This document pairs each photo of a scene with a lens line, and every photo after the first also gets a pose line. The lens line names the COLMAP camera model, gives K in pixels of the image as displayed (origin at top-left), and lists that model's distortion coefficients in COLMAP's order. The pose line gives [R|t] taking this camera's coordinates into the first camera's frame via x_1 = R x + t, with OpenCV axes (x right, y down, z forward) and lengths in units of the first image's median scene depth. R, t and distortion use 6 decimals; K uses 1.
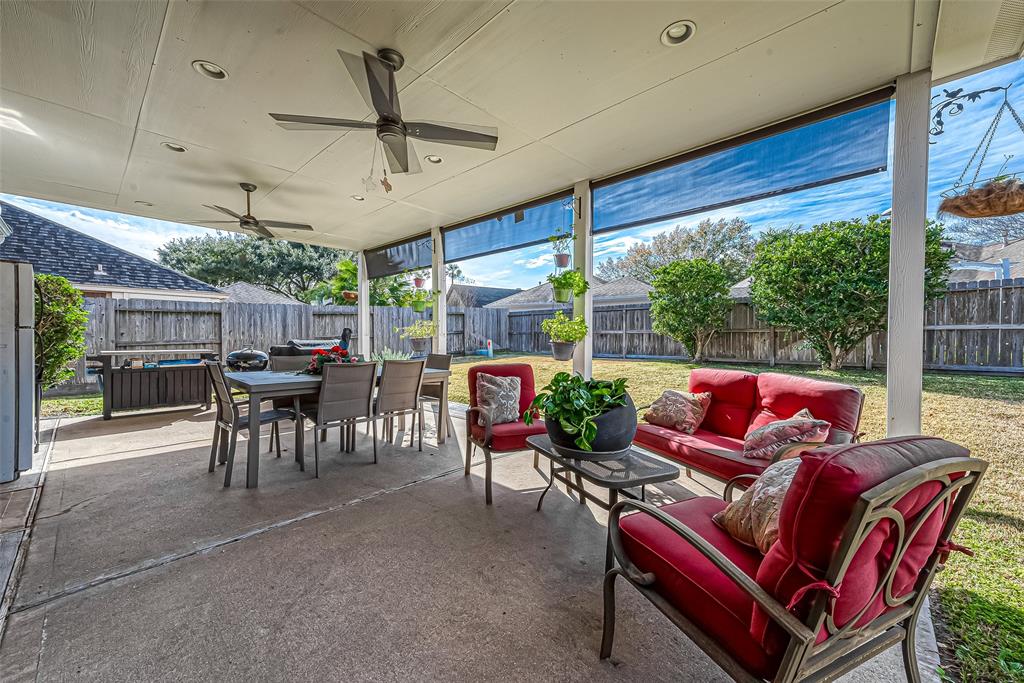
lens RADIAL K [[394.2, 0, 512.9], [0, 394.2, 337.1], [0, 0, 1]] dist [-0.002502, -0.000193]
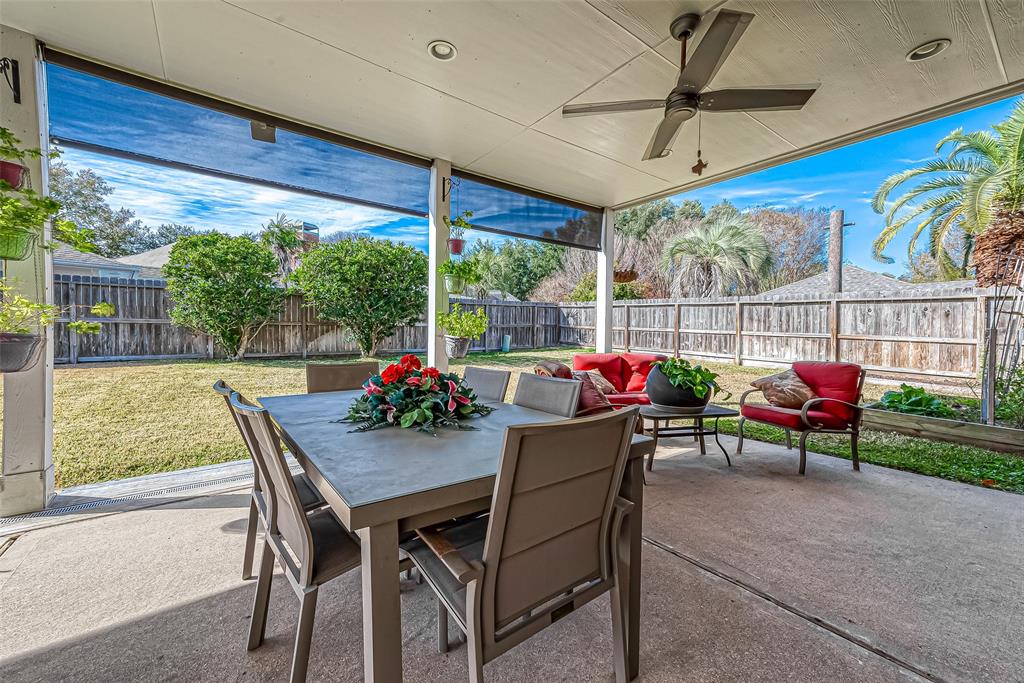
lens RADIAL K [[403.4, 0, 512.0], [0, 403.4, 341.5], [0, 0, 1]] dist [0.023209, 0.000014]
pose [[0.197182, -0.023771, 0.980079, -0.294055], [-0.006493, 0.999652, 0.025552, -0.000902], [-0.980345, -0.011402, 0.196959, 0.267945]]
